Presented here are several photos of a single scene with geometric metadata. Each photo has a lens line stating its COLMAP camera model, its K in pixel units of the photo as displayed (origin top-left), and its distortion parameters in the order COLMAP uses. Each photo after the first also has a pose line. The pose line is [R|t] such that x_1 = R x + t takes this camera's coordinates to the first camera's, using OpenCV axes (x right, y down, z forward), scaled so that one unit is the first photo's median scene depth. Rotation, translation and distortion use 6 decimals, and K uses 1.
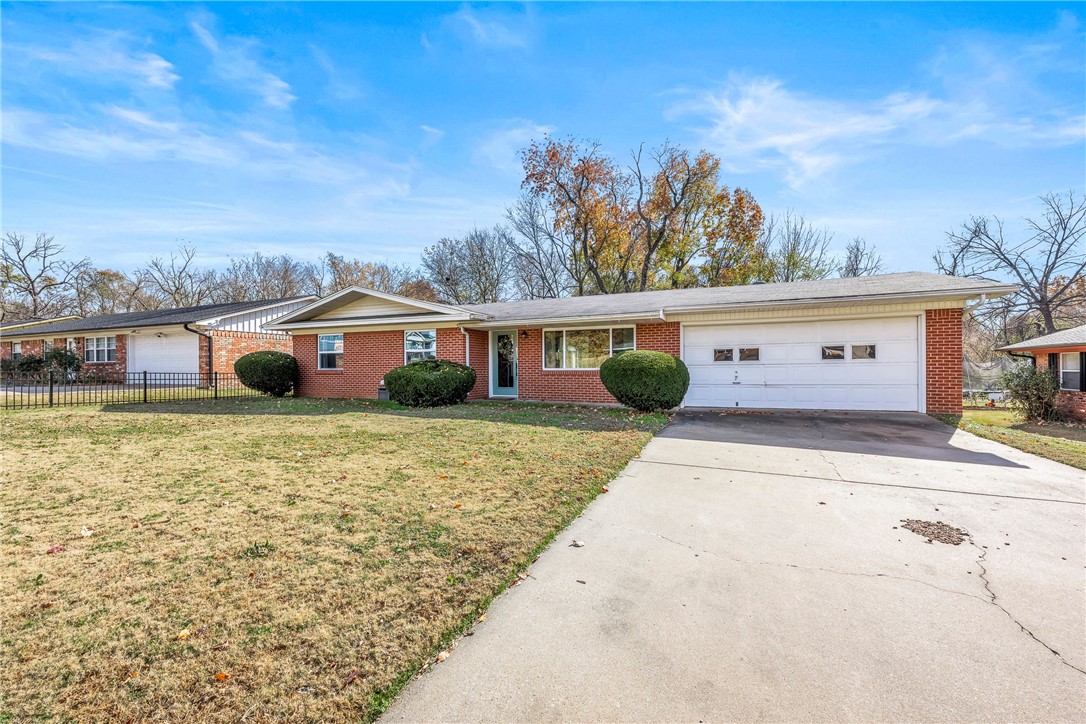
lens RADIAL K [[448.1, 0, 545.3], [0, 448.1, 361.1], [0, 0, 1]] dist [0.003006, -0.000284]
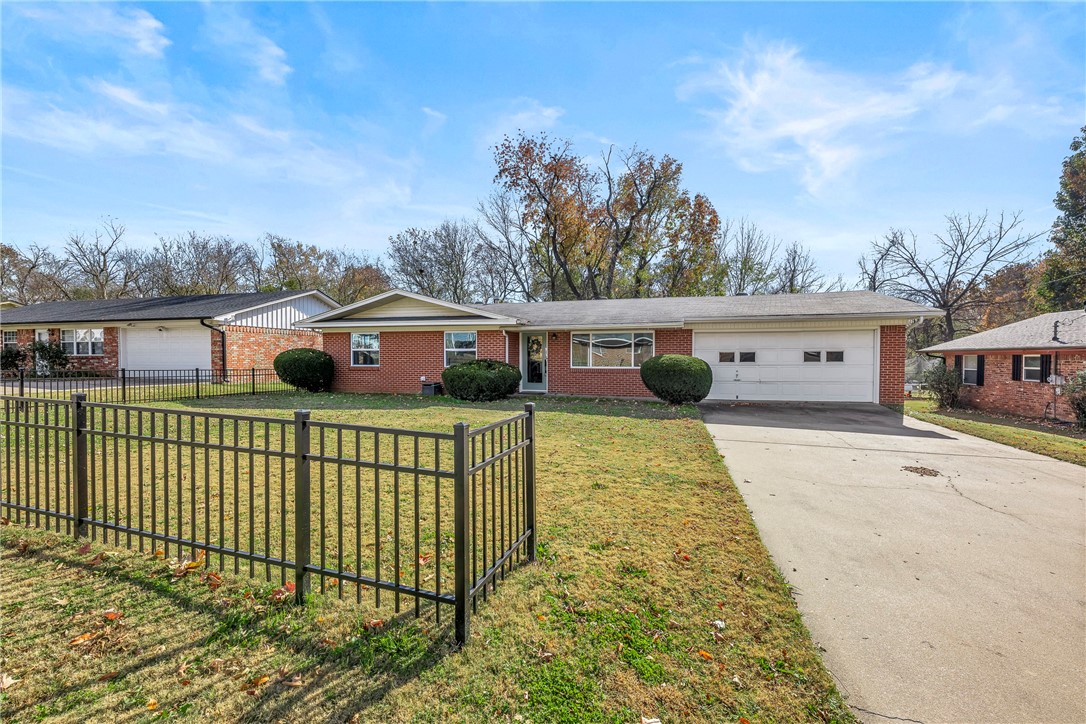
lens RADIAL K [[465.4, 0, 540.6], [0, 465.4, 362.5], [0, 0, 1]] dist [0.002700, -0.000953]
pose [[0.991369, 0.004134, 0.131038, -0.179381], [-0.007603, 0.999634, 0.025980, -0.018629], [-0.130883, -0.026752, 0.991037, -0.128005]]
